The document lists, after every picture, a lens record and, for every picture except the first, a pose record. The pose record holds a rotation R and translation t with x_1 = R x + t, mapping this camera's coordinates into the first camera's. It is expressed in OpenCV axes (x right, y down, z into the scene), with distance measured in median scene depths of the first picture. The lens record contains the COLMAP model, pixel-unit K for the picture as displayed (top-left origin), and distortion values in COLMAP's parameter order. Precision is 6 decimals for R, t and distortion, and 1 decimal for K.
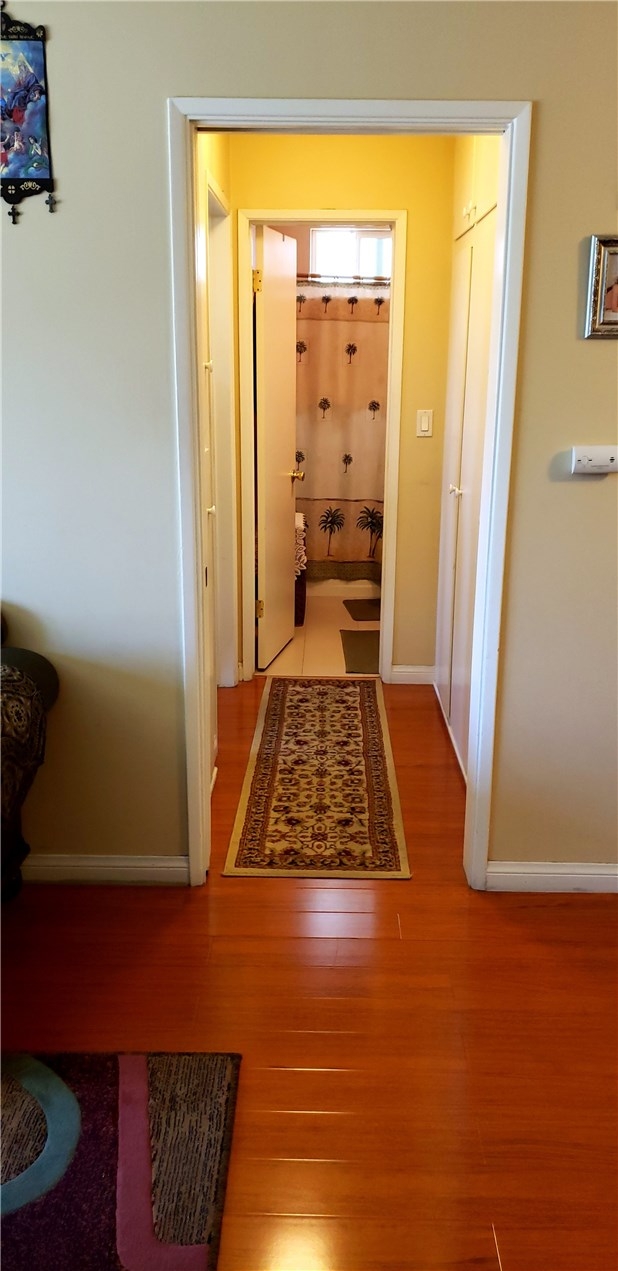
lens RADIAL K [[1023.9, 0, 306.0], [0, 1023.9, 636.0], [0, 0, 1]] dist [0.027397, -0.008854]
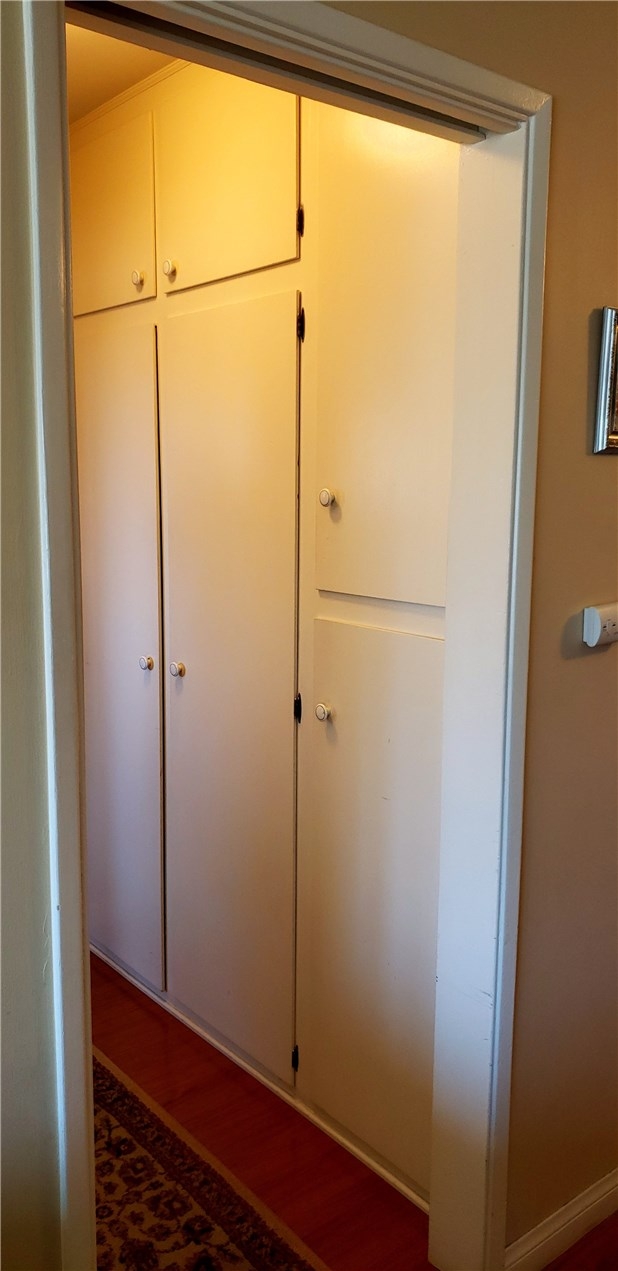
lens RADIAL K [[1023.9, 0, 306.0], [0, 1023.9, 636.0], [0, 0, 1]] dist [0.027397, -0.008854]
pose [[0.760709, -0.109540, 0.639784, -0.289536], [0.176287, 0.983475, -0.041221, -0.153701], [-0.624696, 0.144143, 0.767449, 0.536836]]
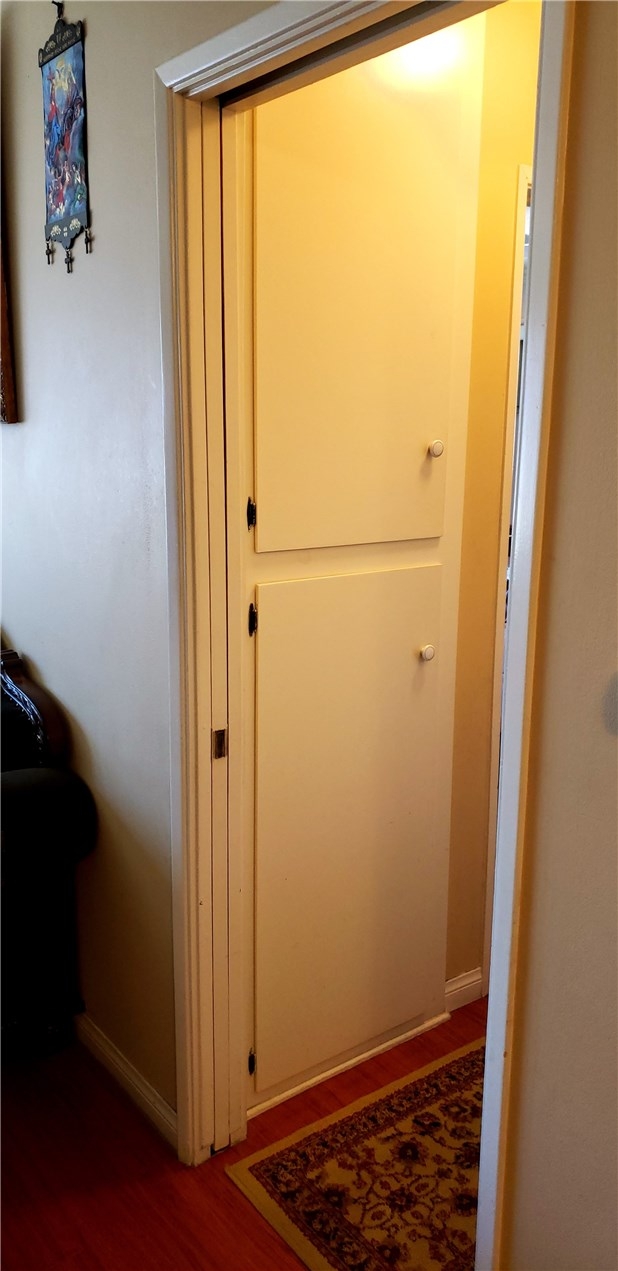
lens RADIAL K [[1023.9, 0, 306.0], [0, 1023.9, 636.0], [0, 0, 1]] dist [0.027397, -0.008854]
pose [[0.599703, 0.164953, -0.783037, 0.445307], [-0.209104, 0.976828, 0.045631, -0.164833], [0.772420, 0.136371, 0.620299, 0.575683]]
